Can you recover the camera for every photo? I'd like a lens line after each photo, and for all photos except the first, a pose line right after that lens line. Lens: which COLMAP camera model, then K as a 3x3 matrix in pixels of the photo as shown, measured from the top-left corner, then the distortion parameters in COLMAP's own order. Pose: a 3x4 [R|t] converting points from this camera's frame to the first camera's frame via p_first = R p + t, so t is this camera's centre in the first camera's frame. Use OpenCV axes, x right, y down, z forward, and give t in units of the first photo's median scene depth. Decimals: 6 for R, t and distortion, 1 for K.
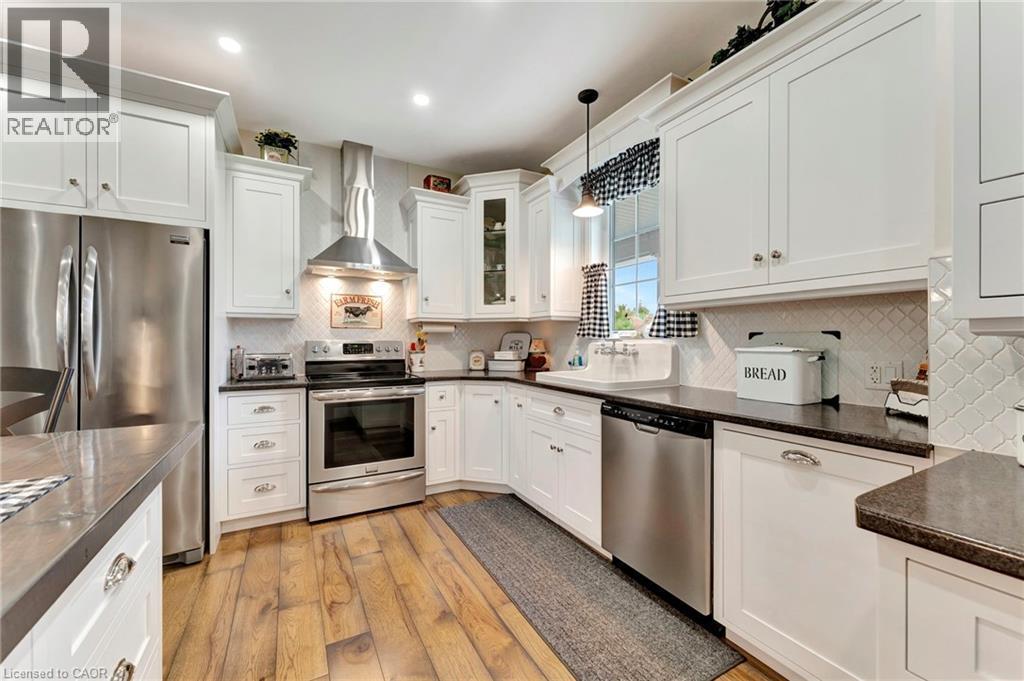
lens RADIAL K [[410.2, 0, 515.4], [0, 410.2, 341.1], [0, 0, 1]] dist [-0.001424, -0.000410]
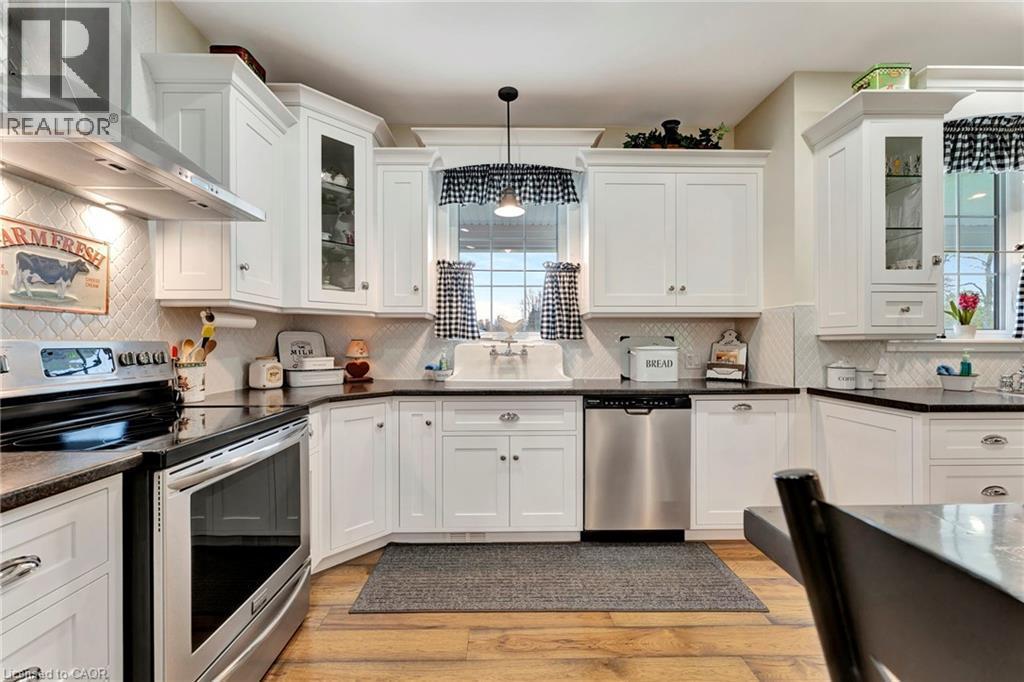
lens RADIAL K [[410.2, 0, 512.2], [0, 410.2, 342.2], [0, 0, 1]] dist [-0.001424, -0.000410]
pose [[0.468953, 0.001182, 0.883222, -0.650459], [0.001765, 0.999996, -0.002276, 0.001306], [-0.883221, 0.002626, 0.468949, 0.501365]]
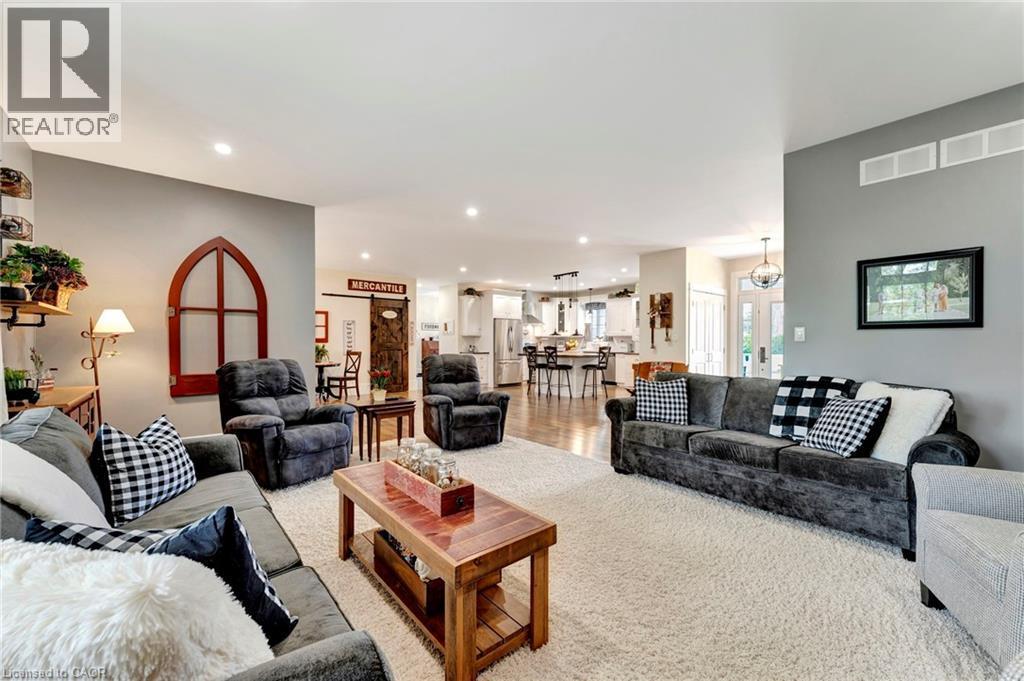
lens RADIAL K [[410.2, 0, 510.7], [0, 410.2, 343.4], [0, 0, 1]] dist [-0.001424, -0.000410]
pose [[0.981684, 0.002730, 0.190498, -1.488786], [-0.003285, 0.999991, 0.002595, 0.002493], [-0.190489, -0.003174, 0.981684, -3.165872]]
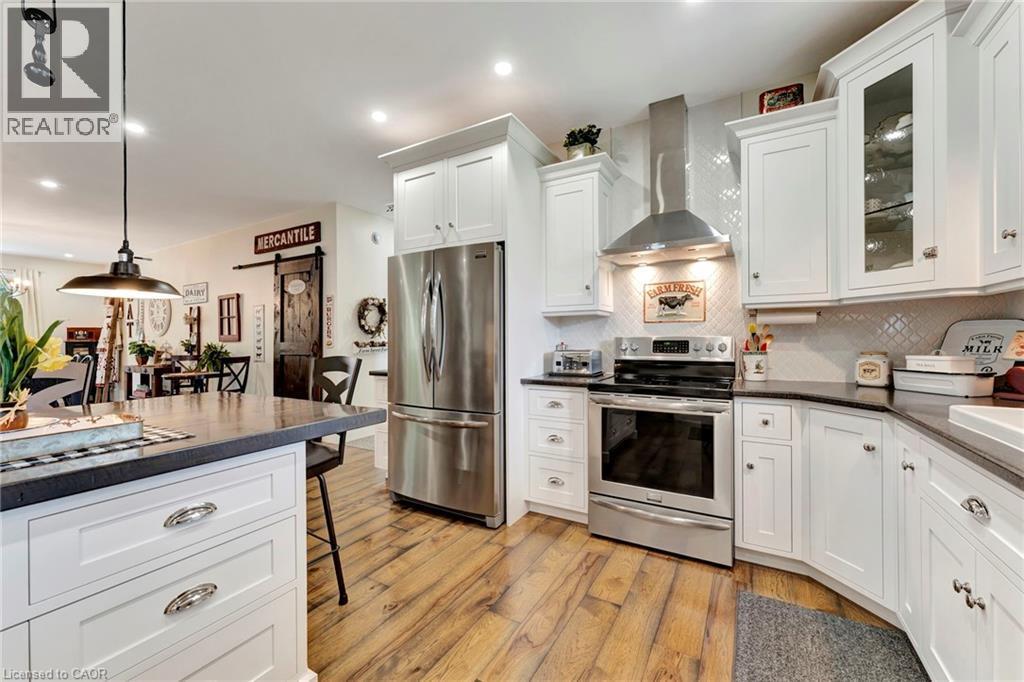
lens RADIAL K [[410.2, 0, 506.6], [0, 410.2, 338.8], [0, 0, 1]] dist [-0.001424, -0.000410]
pose [[0.507525, -0.001690, -0.861635, 0.197013], [0.005702, 0.999983, 0.001397, -0.000513], [0.861618, -0.005622, 0.507526, 0.349590]]
